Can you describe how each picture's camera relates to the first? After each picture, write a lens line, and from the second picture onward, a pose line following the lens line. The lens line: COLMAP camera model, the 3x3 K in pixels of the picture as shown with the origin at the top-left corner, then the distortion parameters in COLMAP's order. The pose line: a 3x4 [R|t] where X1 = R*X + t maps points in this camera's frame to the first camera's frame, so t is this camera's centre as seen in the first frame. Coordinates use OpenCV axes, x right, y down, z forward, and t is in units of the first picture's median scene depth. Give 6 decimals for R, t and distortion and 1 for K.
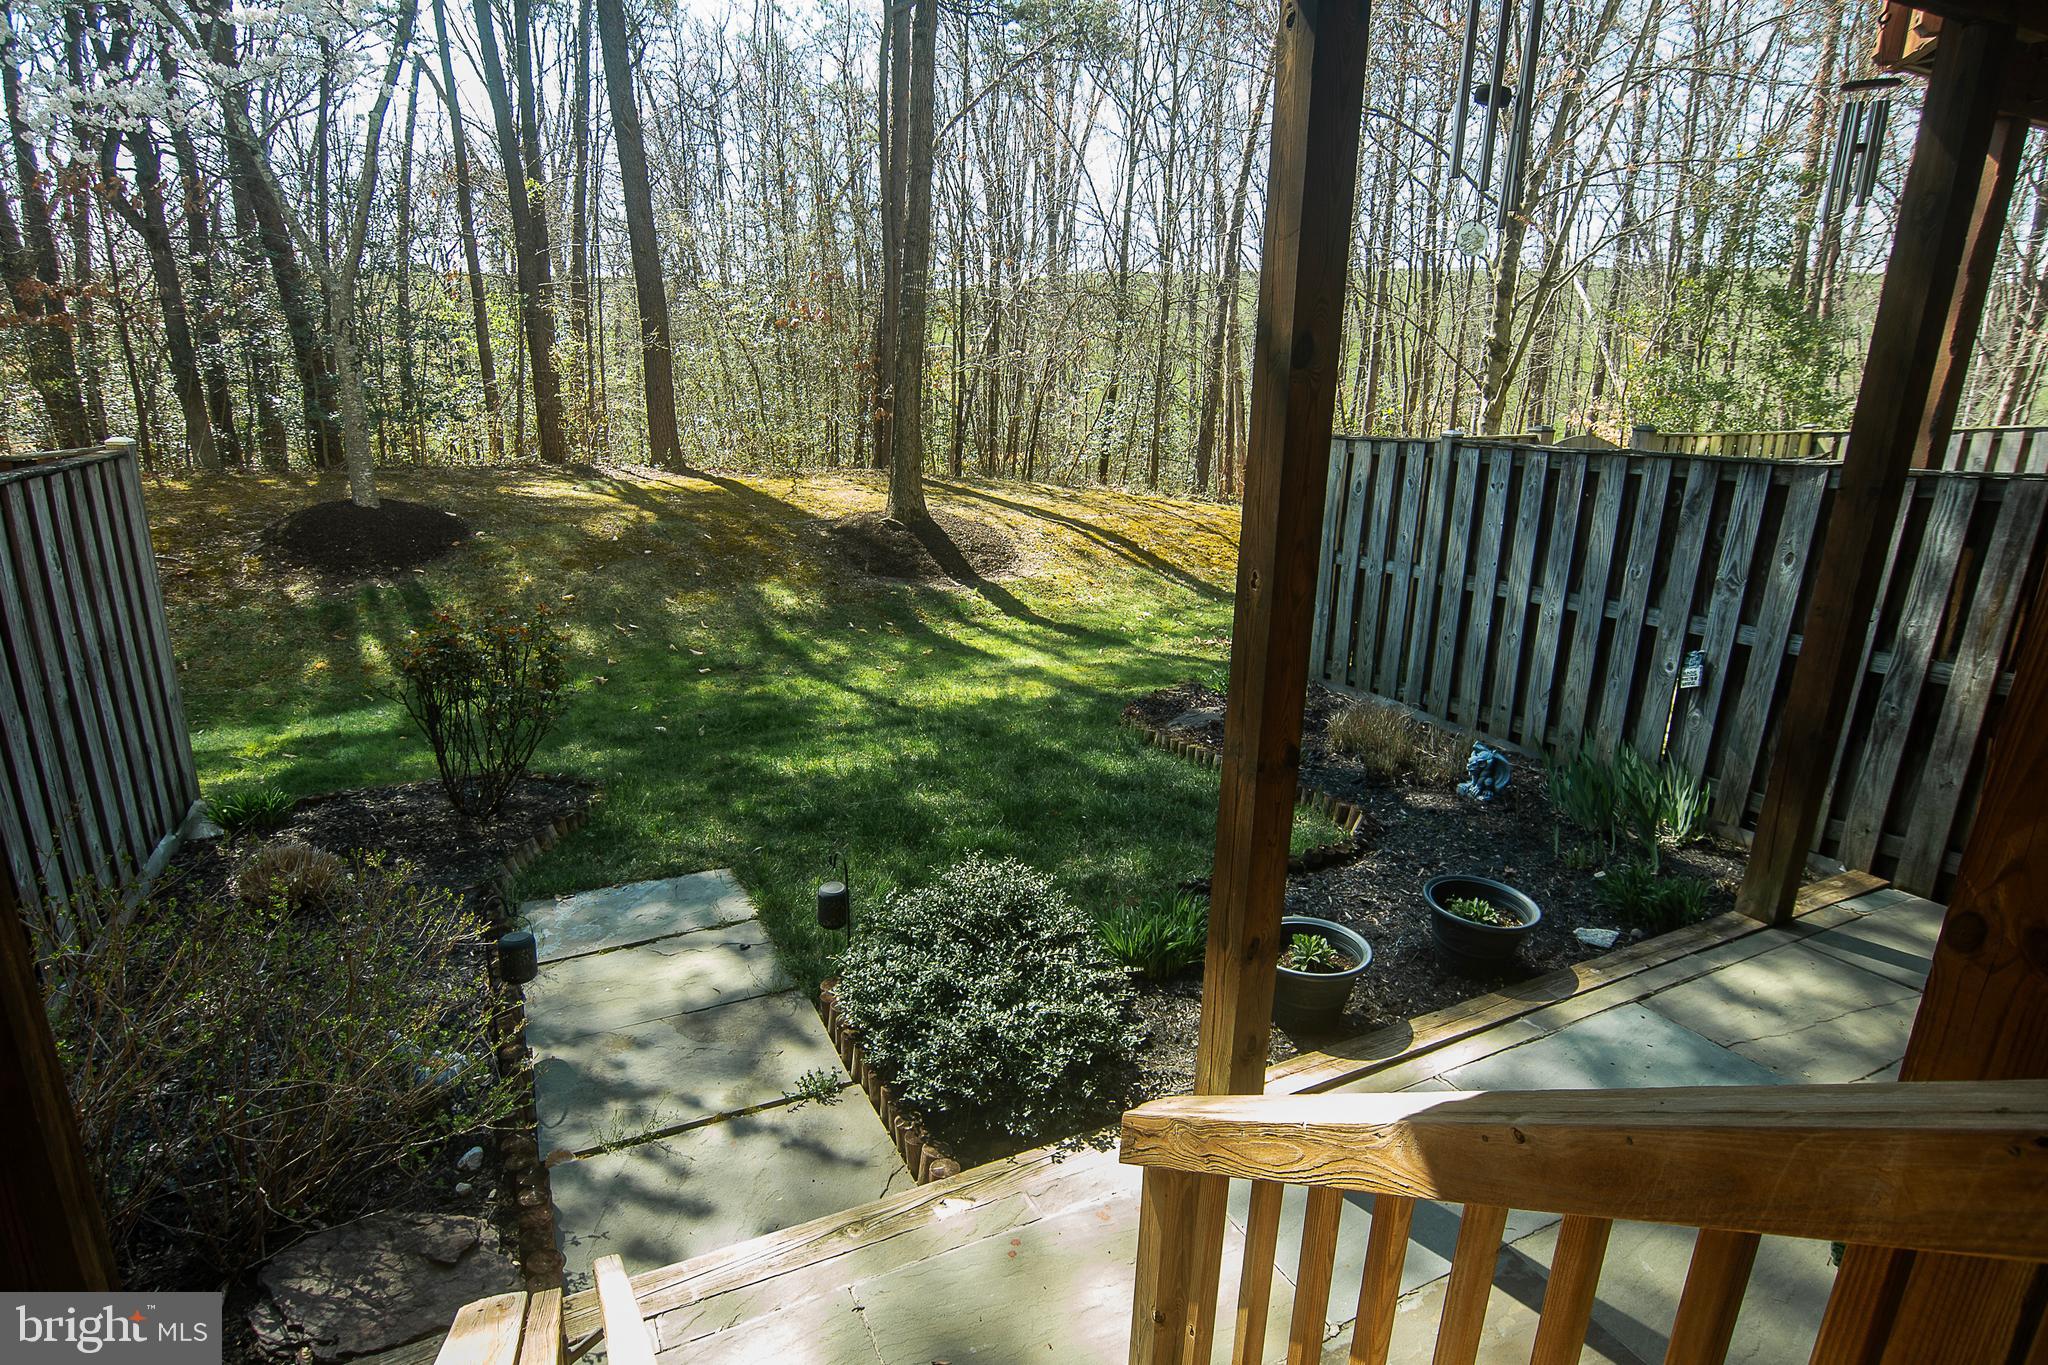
lens RADIAL K [[1112.3, 0, 1023.0], [0, 1112.3, 671.3], [0, 0, 1]] dist [-0.020009, 0.003255]
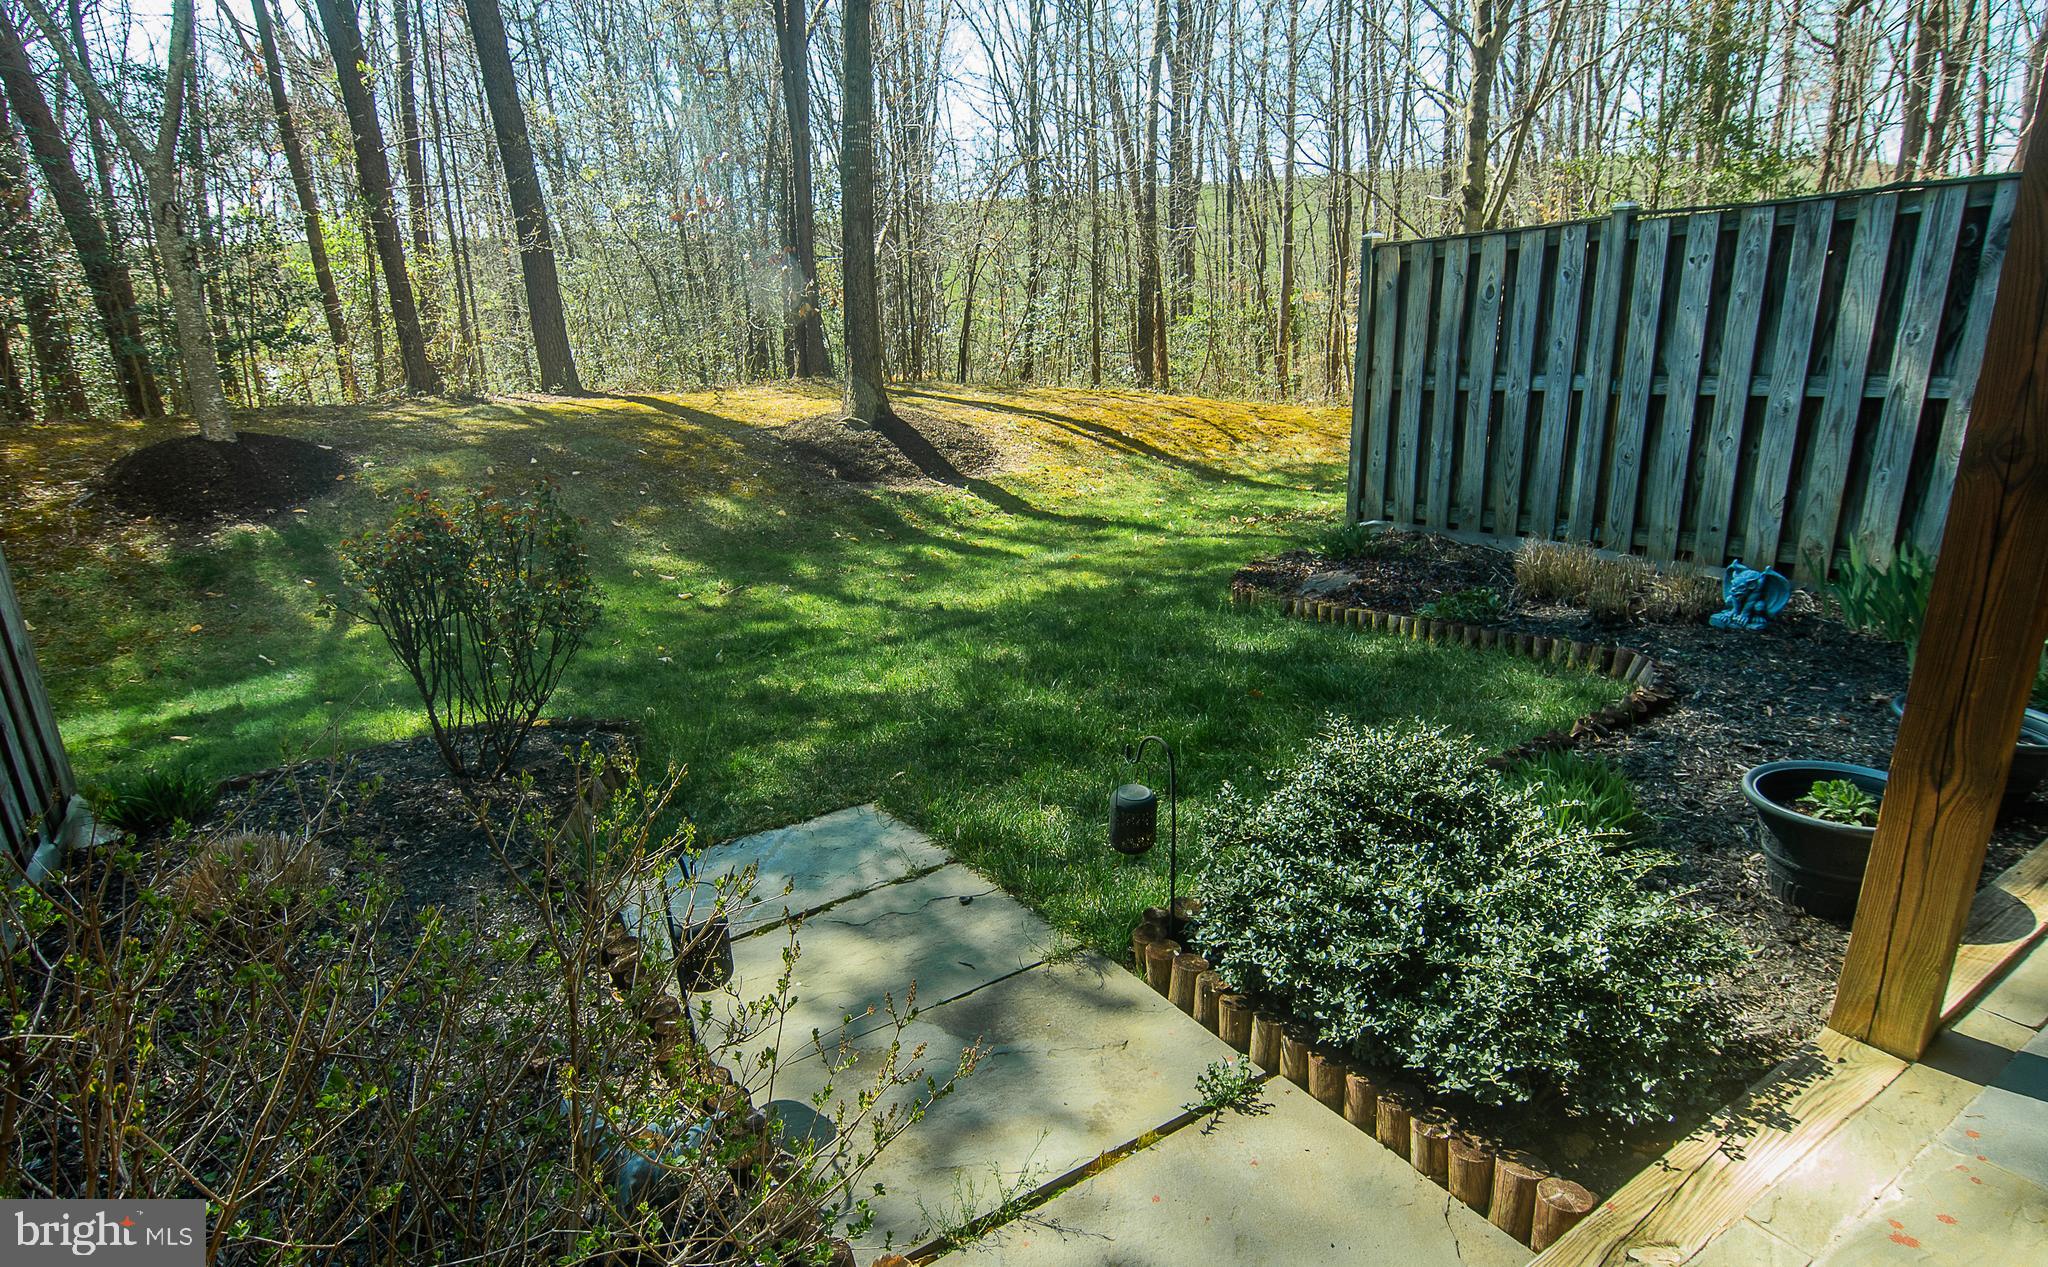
lens RADIAL K [[1158.7, 0, 1025.5], [0, 1158.7, 645.7], [0, 0, 1]] dist [-0.016982, 0.001957]
pose [[0.991482, -0.093672, 0.090494, -0.146219], [0.091002, 0.995297, 0.033204, 0.038153], [-0.093179, -0.024686, 0.995343, 0.152845]]
